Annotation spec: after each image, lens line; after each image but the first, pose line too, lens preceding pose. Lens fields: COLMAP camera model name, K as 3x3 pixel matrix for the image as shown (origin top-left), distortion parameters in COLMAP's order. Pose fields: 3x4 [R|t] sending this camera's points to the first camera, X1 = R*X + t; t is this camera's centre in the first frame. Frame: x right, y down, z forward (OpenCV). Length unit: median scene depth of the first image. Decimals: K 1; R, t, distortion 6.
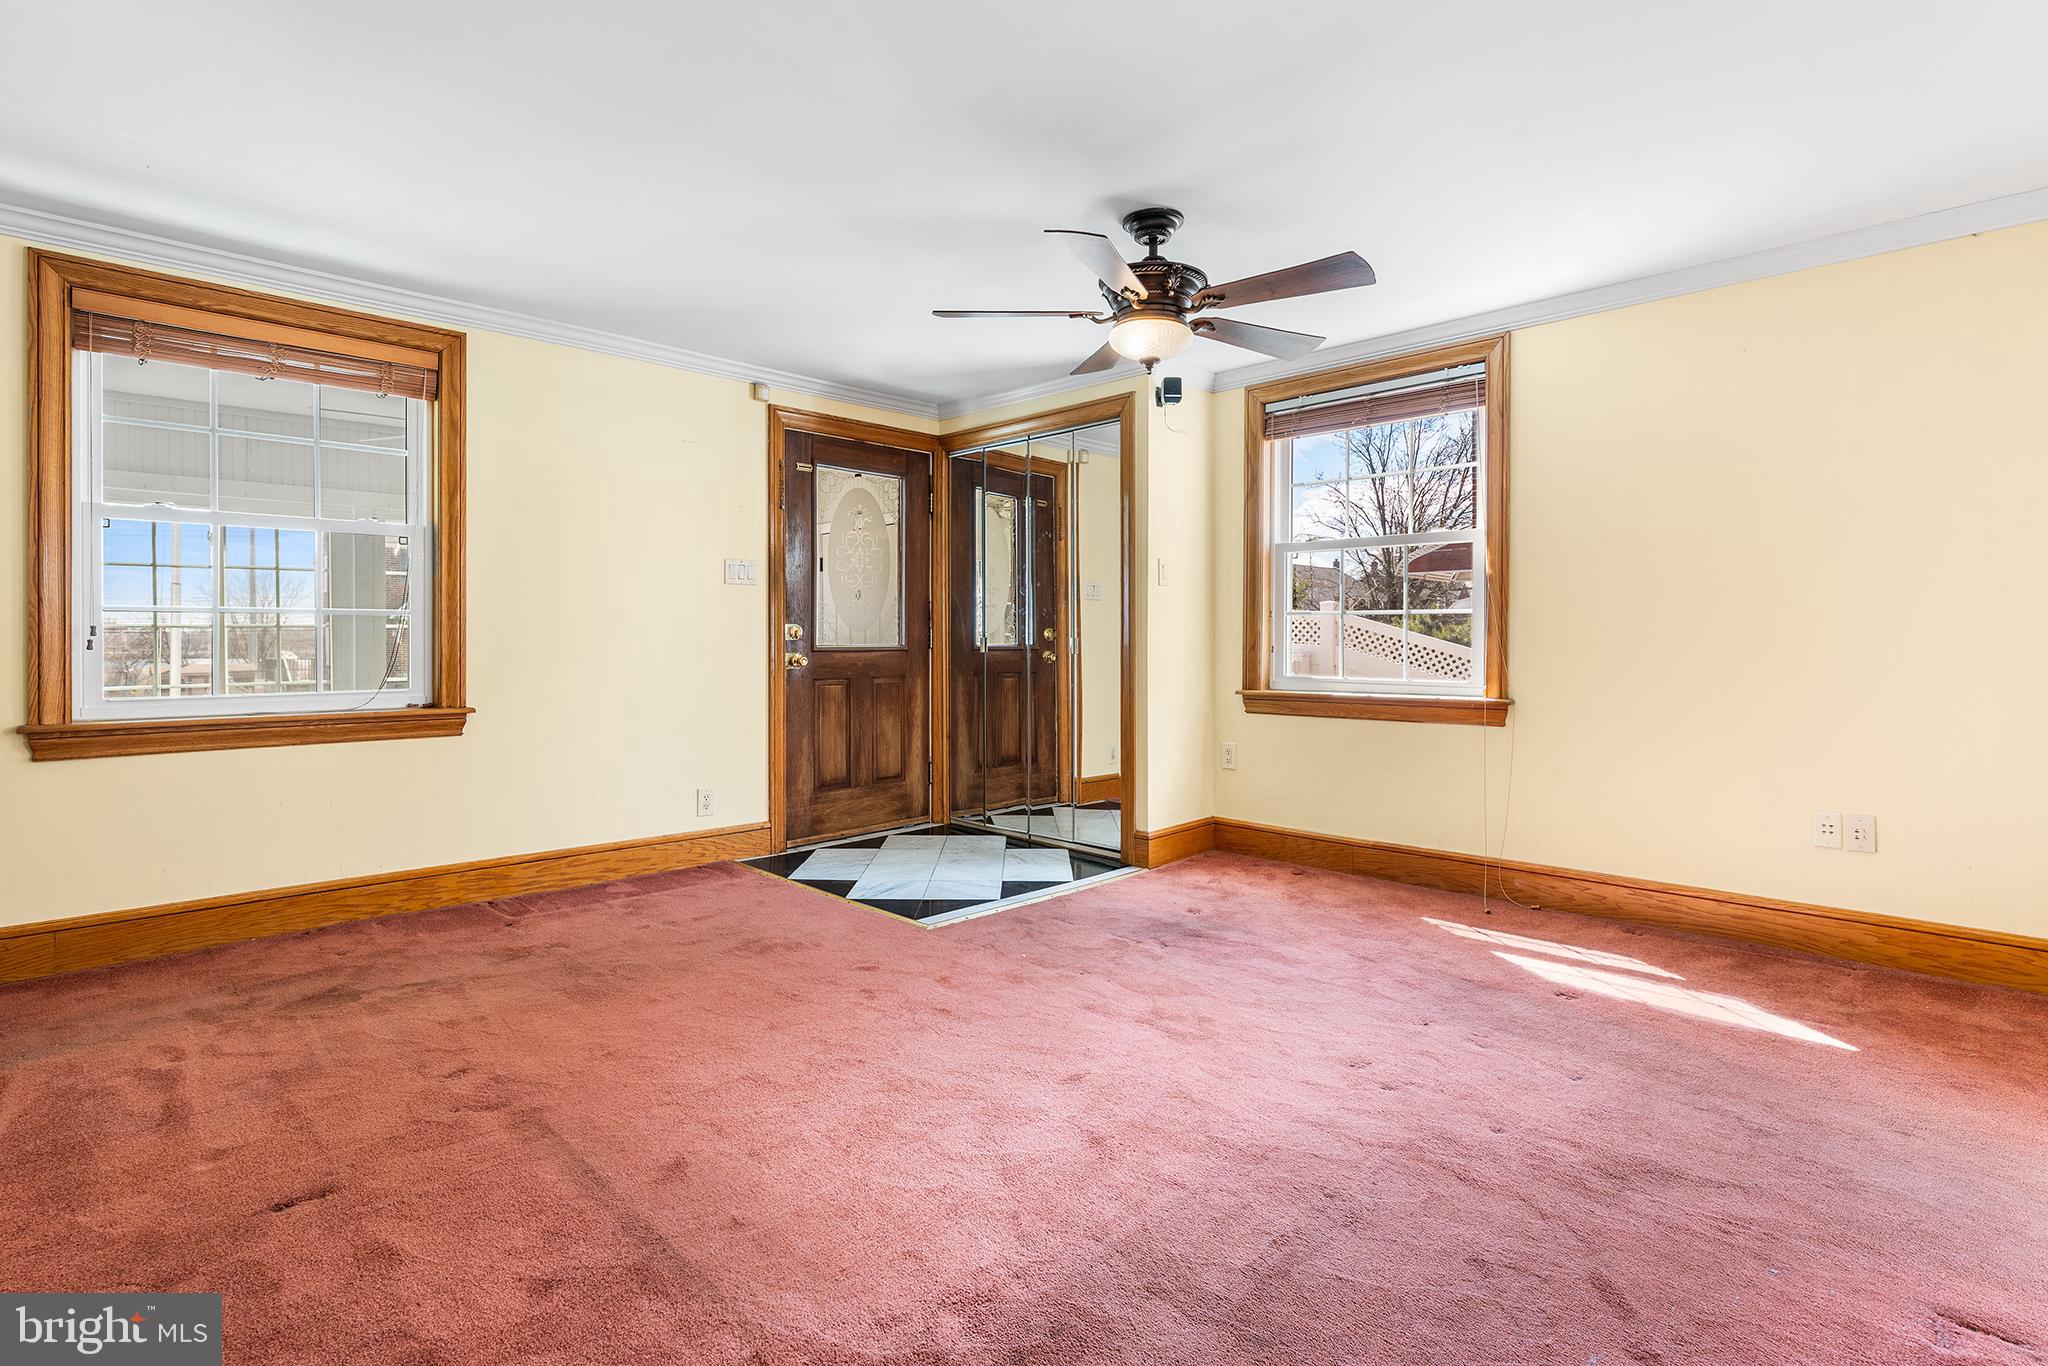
lens RADIAL K [[969.8, 0, 1013.7], [0, 969.8, 637.4], [0, 0, 1]] dist [0.000506, -0.000168]
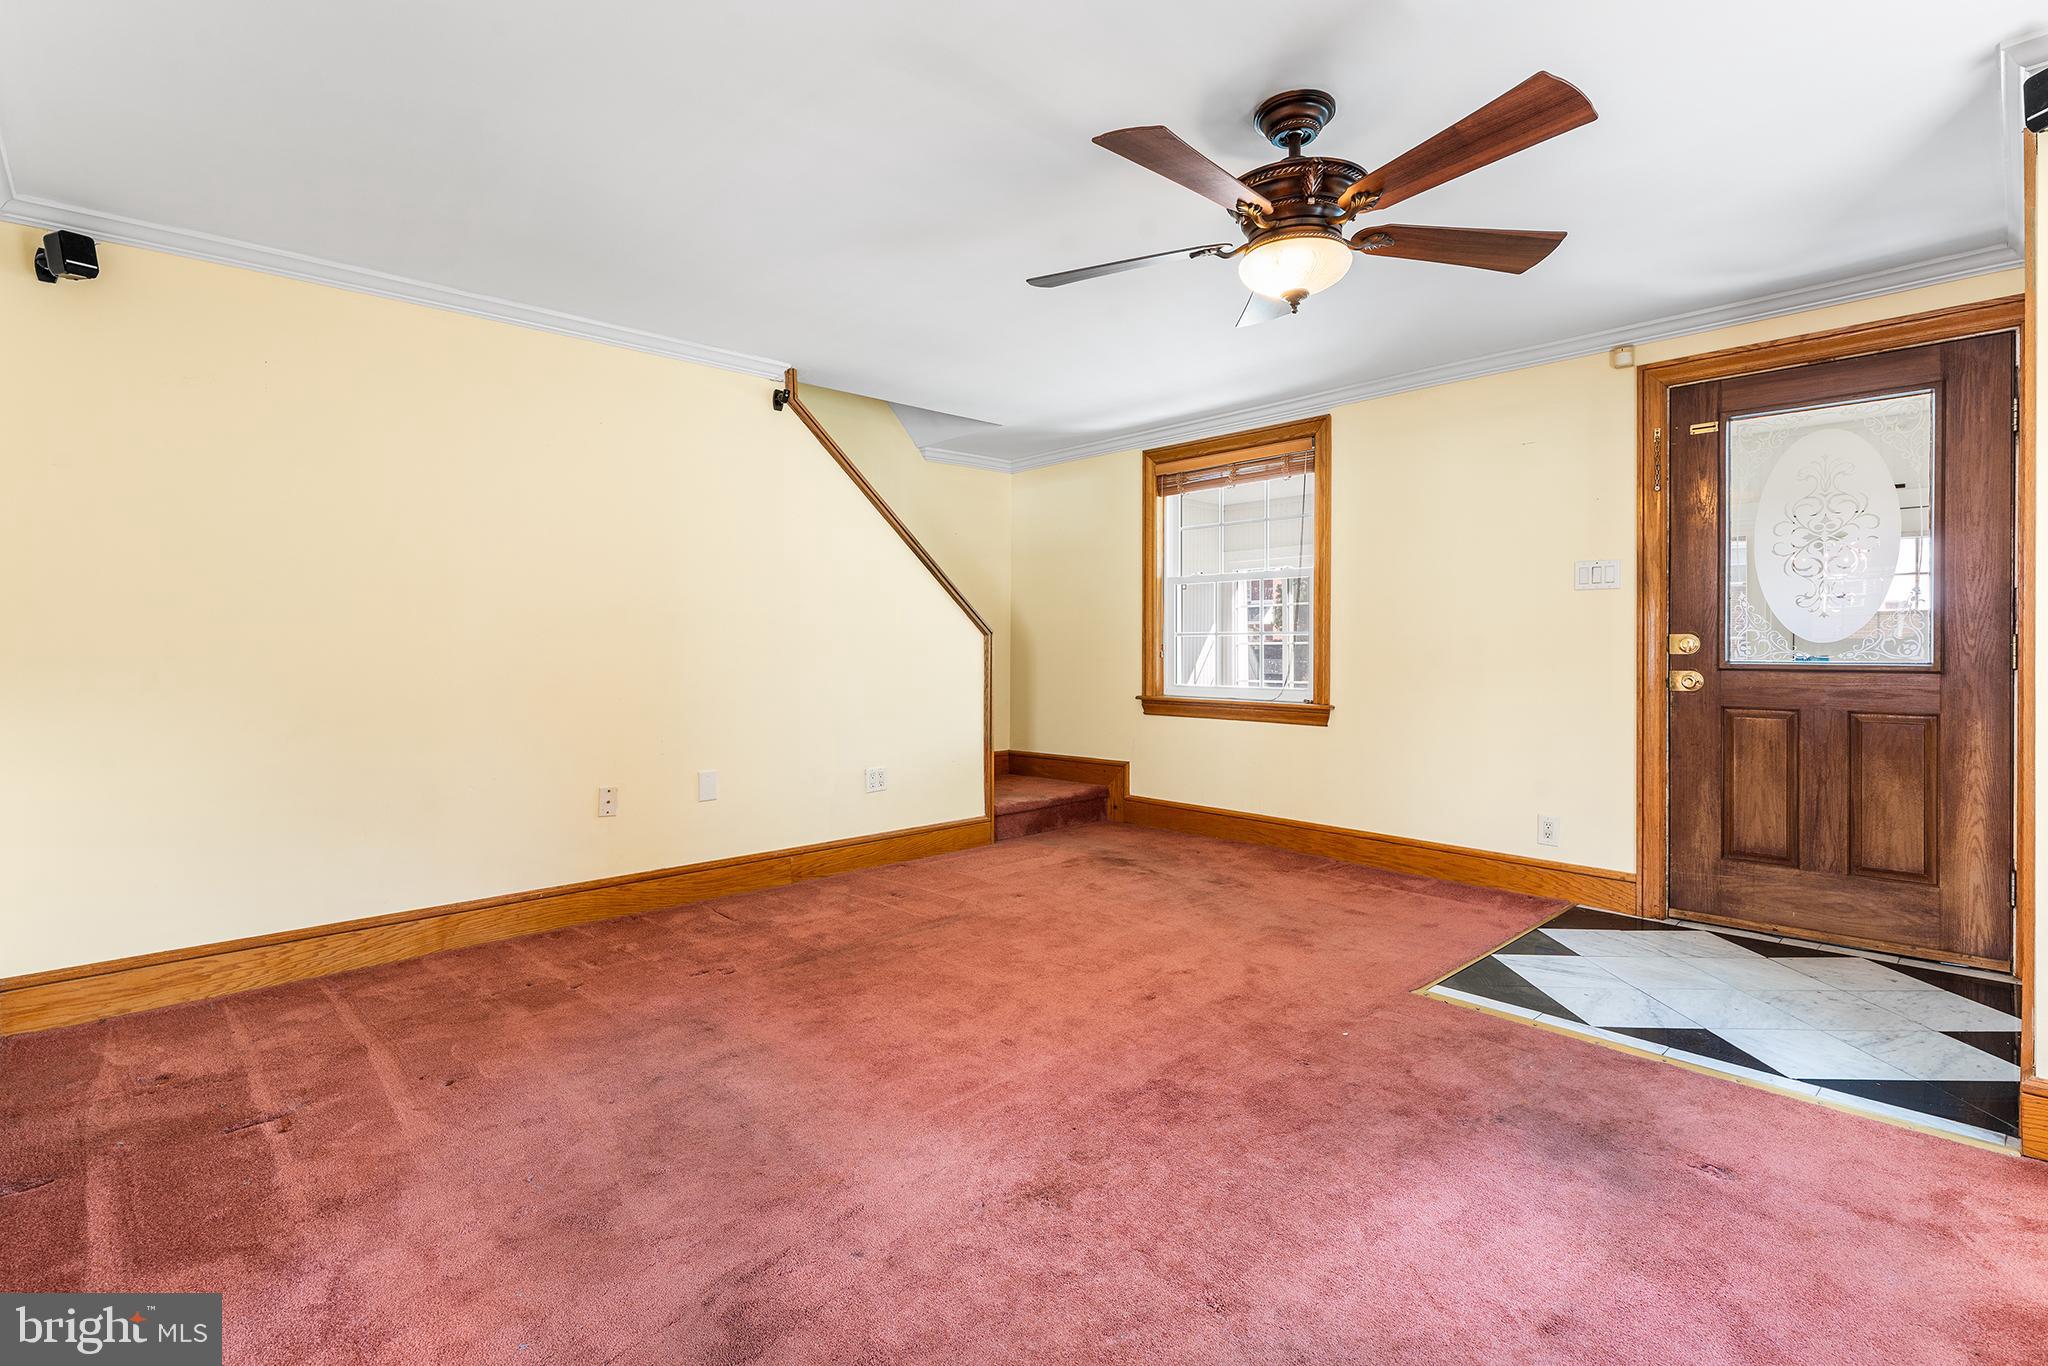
lens RADIAL K [[969.8, 0, 1034.3], [0, 969.8, 648.9], [0, 0, 1]] dist [0.000506, -0.000168]
pose [[-0.017567, 0.003663, -0.999839, 0.574047], [0.004599, 0.999983, 0.003582, -0.007159], [0.999835, -0.004535, -0.017583, 0.500526]]
